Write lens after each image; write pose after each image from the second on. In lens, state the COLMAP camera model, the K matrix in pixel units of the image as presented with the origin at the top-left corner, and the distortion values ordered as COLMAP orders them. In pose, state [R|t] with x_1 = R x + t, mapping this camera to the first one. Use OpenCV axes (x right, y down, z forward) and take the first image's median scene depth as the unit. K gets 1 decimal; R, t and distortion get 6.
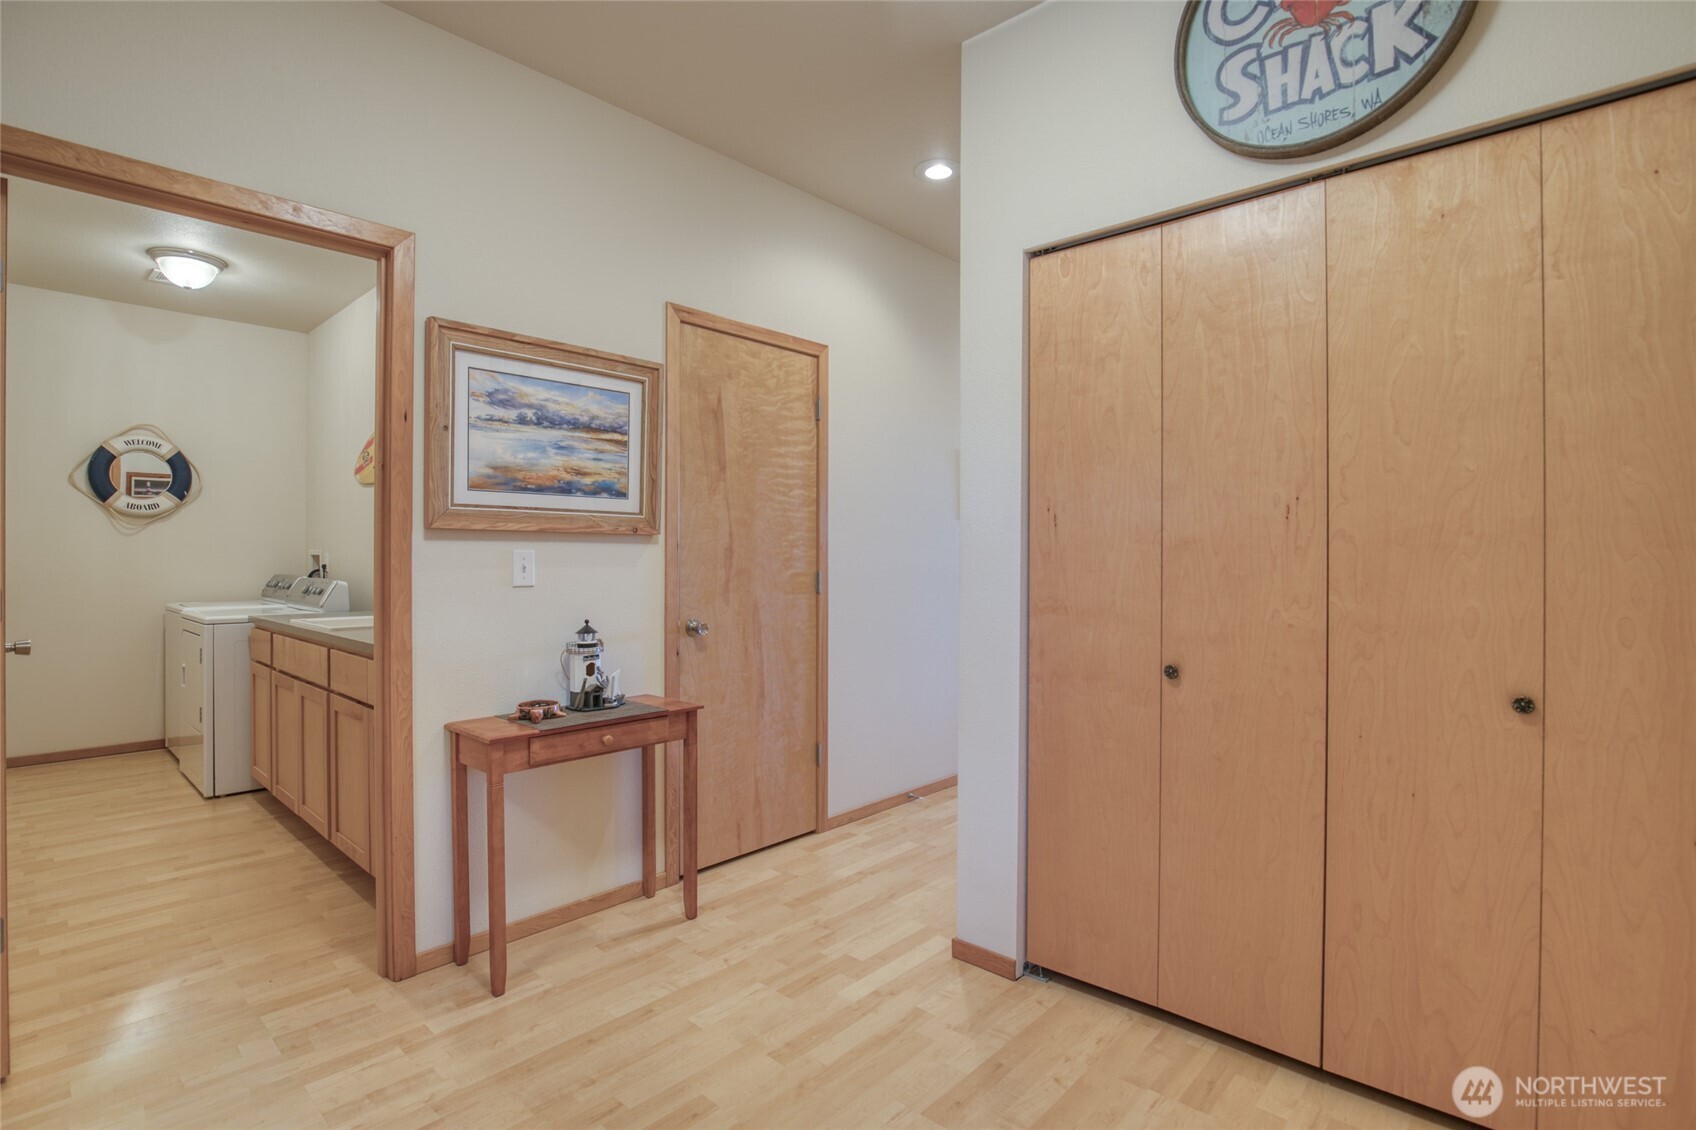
lens RADIAL K [[816.7, 0, 847.1], [0, 816.7, 574.4], [0, 0, 1]] dist [-0.014234, 0.001650]
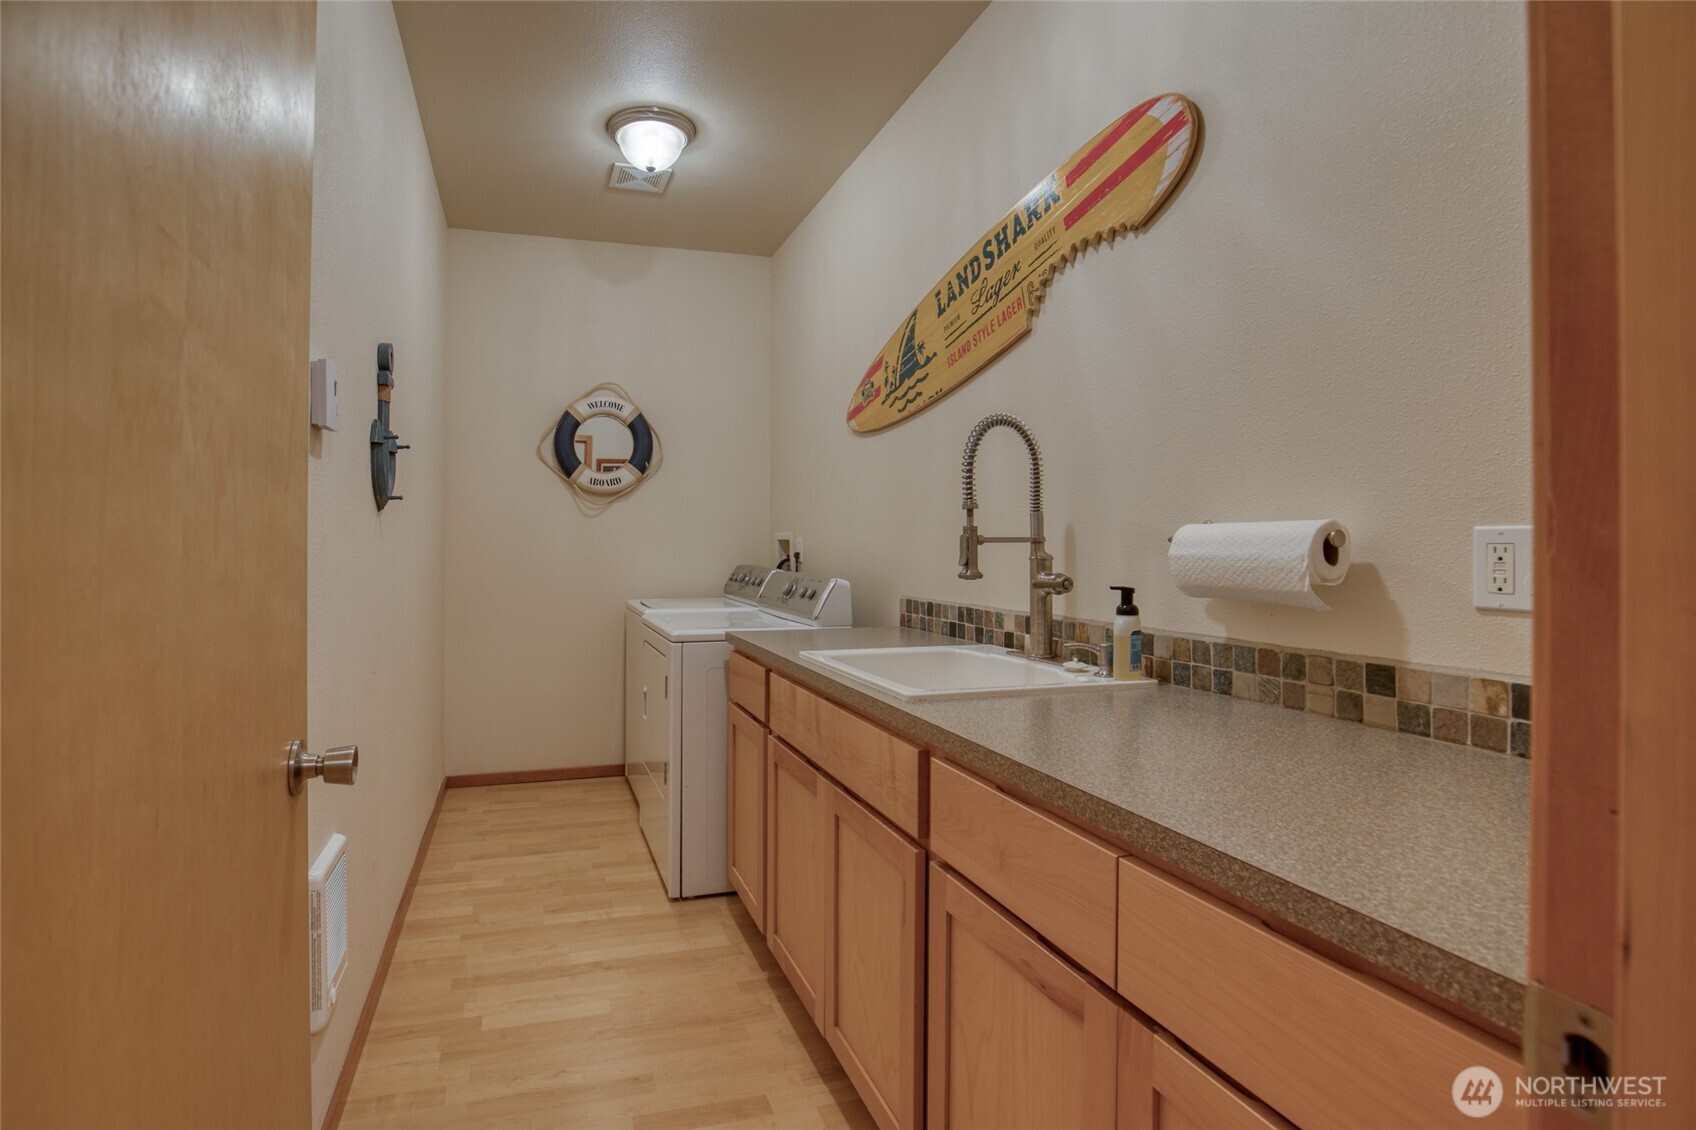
lens RADIAL K [[818.2, 0, 806.2], [0, 818.2, 565.4], [0, 0, 1]] dist [-0.017368, 0.000341]
pose [[0.884064, 0.009726, -0.467265, -0.311563], [-0.006448, 0.999942, 0.008615, -0.007498], [0.467322, -0.004603, 0.884075, 0.373333]]
